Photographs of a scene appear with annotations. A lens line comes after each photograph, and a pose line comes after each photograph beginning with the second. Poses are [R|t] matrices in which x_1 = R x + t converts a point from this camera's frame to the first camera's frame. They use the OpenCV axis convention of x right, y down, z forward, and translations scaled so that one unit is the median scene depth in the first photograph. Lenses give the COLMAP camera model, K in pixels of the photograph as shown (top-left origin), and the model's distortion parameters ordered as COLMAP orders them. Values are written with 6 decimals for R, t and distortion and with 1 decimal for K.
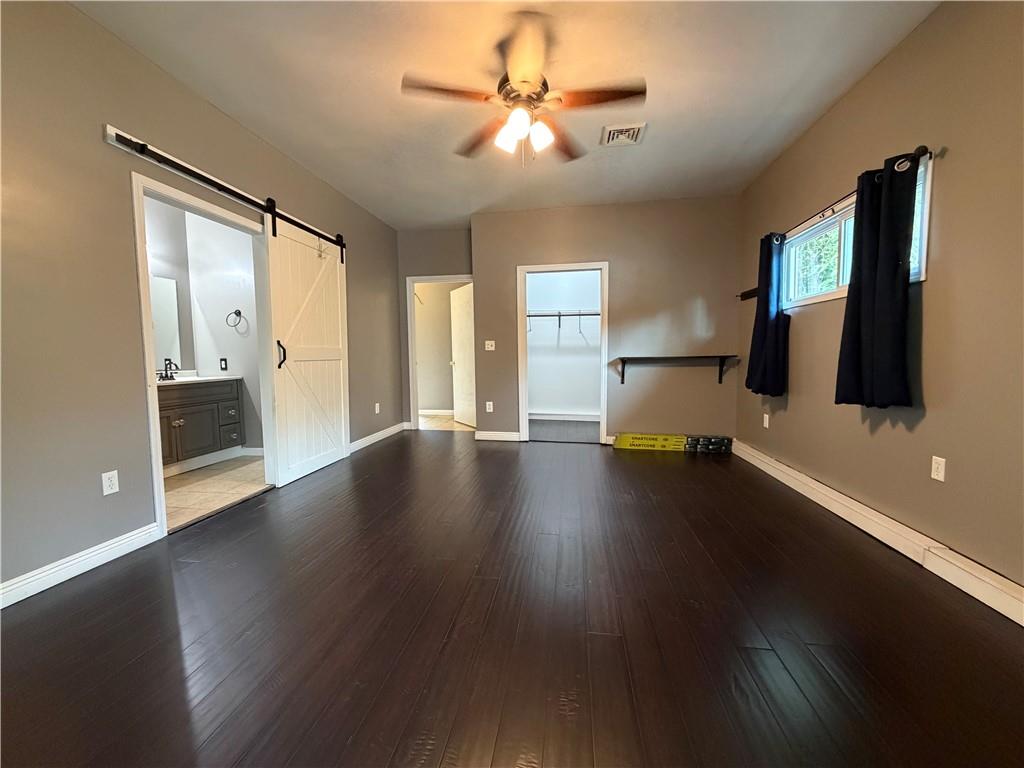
lens RADIAL K [[408.2, 0, 510.1], [0, 408.2, 382.4], [0, 0, 1]] dist [0.001898, 0.000109]
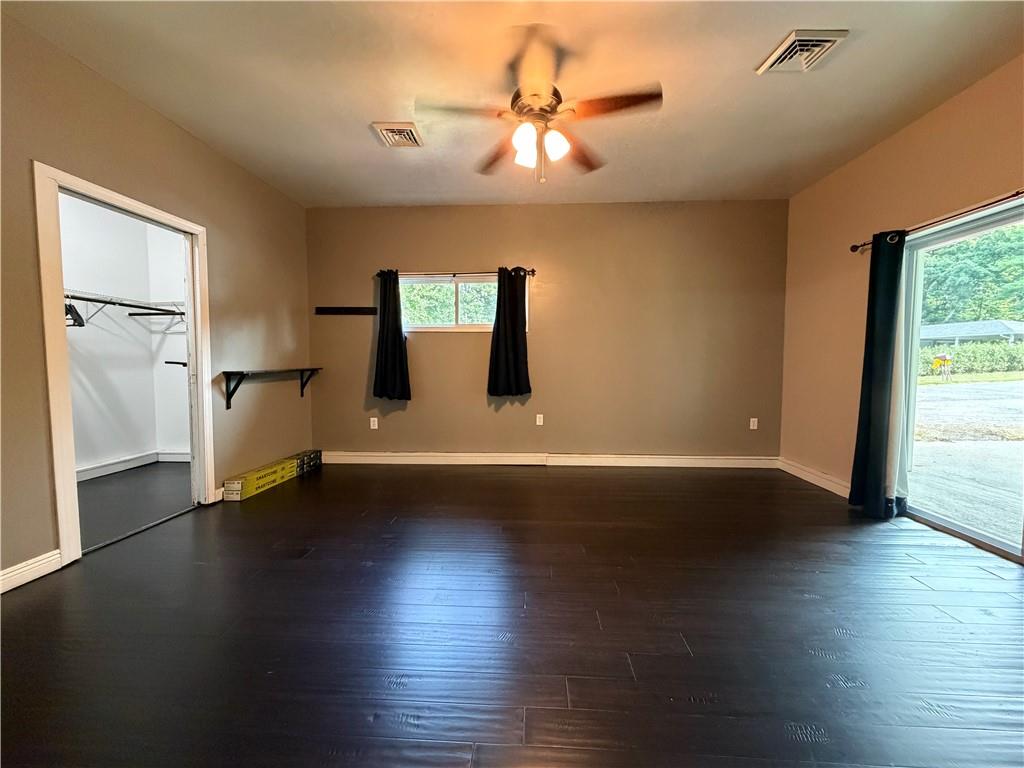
lens RADIAL K [[408.2, 0, 510.1], [0, 408.2, 382.4], [0, 0, 1]] dist [0.001898, 0.000109]
pose [[-0.094385, -0.042024, 0.994648, -0.486543], [0.066650, 0.996600, 0.048431, -0.045892], [-0.993302, 0.070864, -0.091263, 0.598280]]
